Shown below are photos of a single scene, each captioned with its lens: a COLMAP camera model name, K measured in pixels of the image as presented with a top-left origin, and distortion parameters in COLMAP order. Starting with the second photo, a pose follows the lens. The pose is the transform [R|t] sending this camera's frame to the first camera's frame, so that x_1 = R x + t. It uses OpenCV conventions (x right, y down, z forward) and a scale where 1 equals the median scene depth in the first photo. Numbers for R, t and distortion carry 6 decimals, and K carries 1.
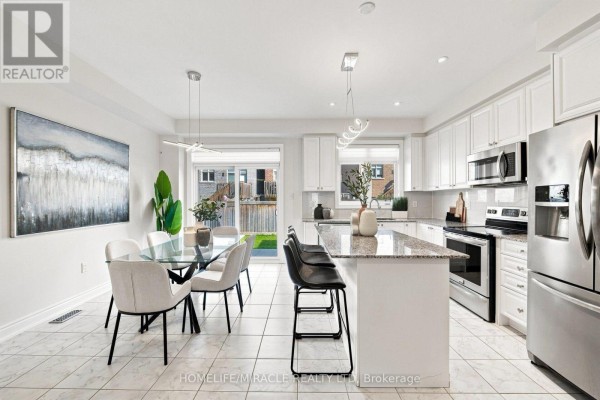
lens RADIAL K [[240.9, 0, 297.4], [0, 240.9, 199.0], [0, 0, 1]] dist [-0.011518, -0.000002]
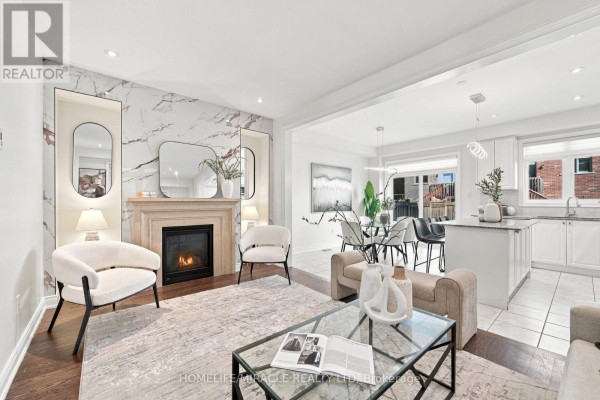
lens RADIAL K [[240.9, 0, 298.1], [0, 240.9, 201.2], [0, 0, 1]] dist [-0.011518, -0.000002]
pose [[0.658368, -0.002369, -0.752693, 0.420633], [0.002284, 0.999997, -0.001150, 0.022832], [0.752693, -0.000962, 0.658371, -0.528614]]
